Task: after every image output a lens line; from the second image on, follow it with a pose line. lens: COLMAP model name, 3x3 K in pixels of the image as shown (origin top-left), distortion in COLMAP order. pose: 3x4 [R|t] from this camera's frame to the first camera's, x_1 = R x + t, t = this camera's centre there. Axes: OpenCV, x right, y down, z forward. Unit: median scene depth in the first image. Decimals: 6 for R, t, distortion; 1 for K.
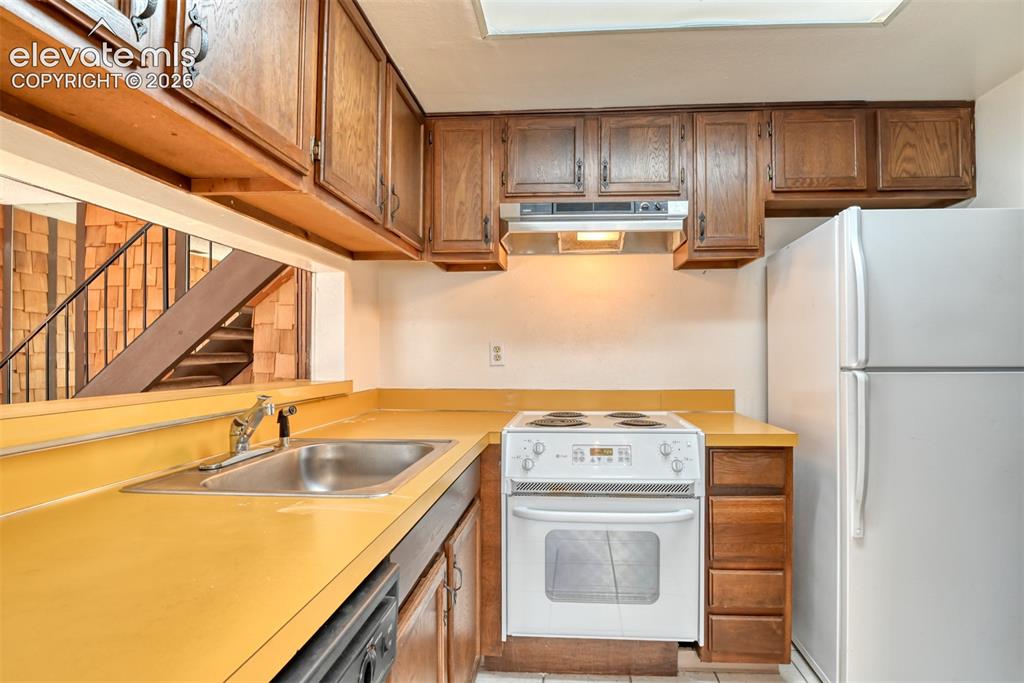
lens RADIAL K [[504.0, 0, 540.8], [0, 504.0, 351.2], [0, 0, 1]] dist [-0.004097, -0.010828]
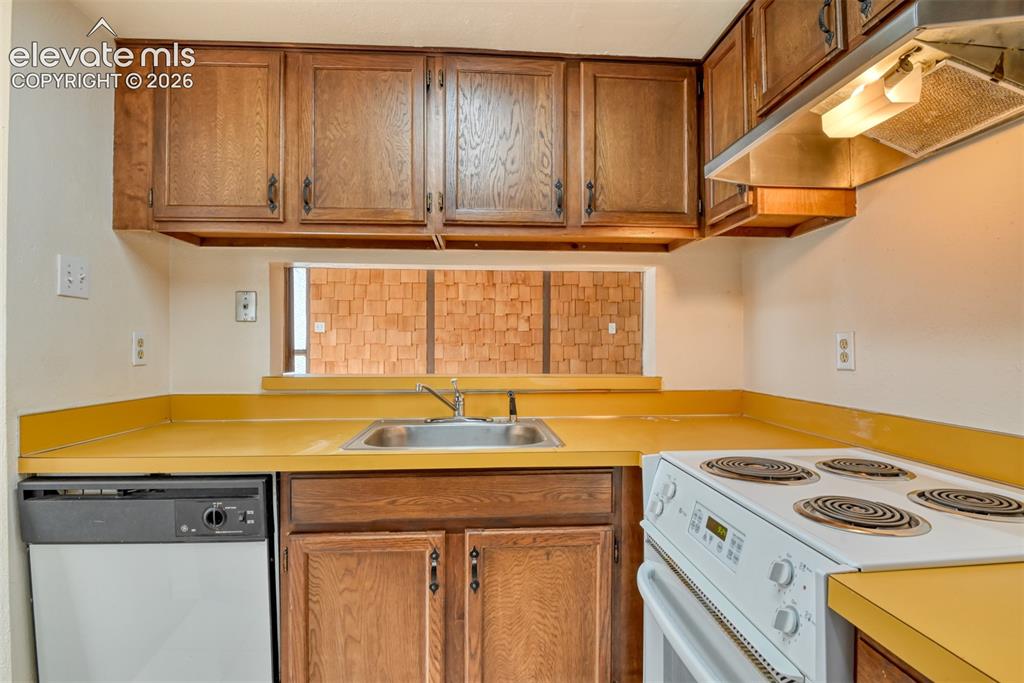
lens RADIAL K [[517.6, 0, 512.0], [0, 517.6, 341.5], [0, 0, 1]] dist [-0.012510, -0.000106]
pose [[0.137362, -0.007991, -0.990489, 0.591353], [0.003281, 0.999966, -0.007612, -0.004375], [0.990516, -0.002204, 0.137383, 0.602343]]
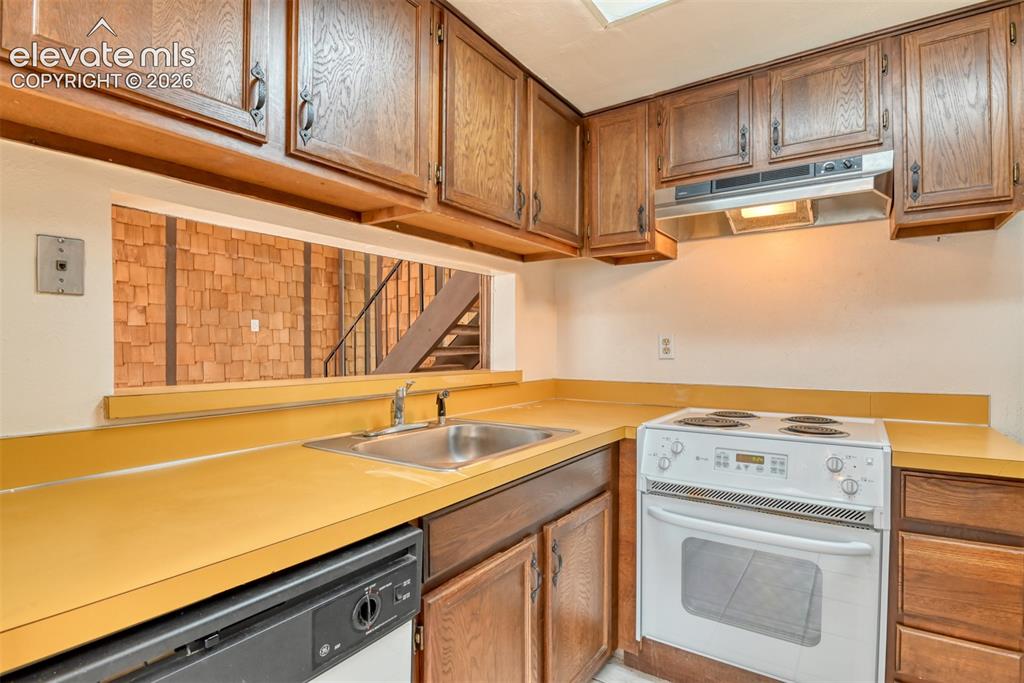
lens RADIAL K [[504.0, 0, 540.8], [0, 504.0, 351.2], [0, 0, 1]] dist [-0.004097, -0.010828]
pose [[0.865676, 0.004048, -0.500588, 0.224820], [0.003194, 0.999902, 0.013608, -0.000330], [0.500595, -0.013379, 0.865578, 0.059117]]
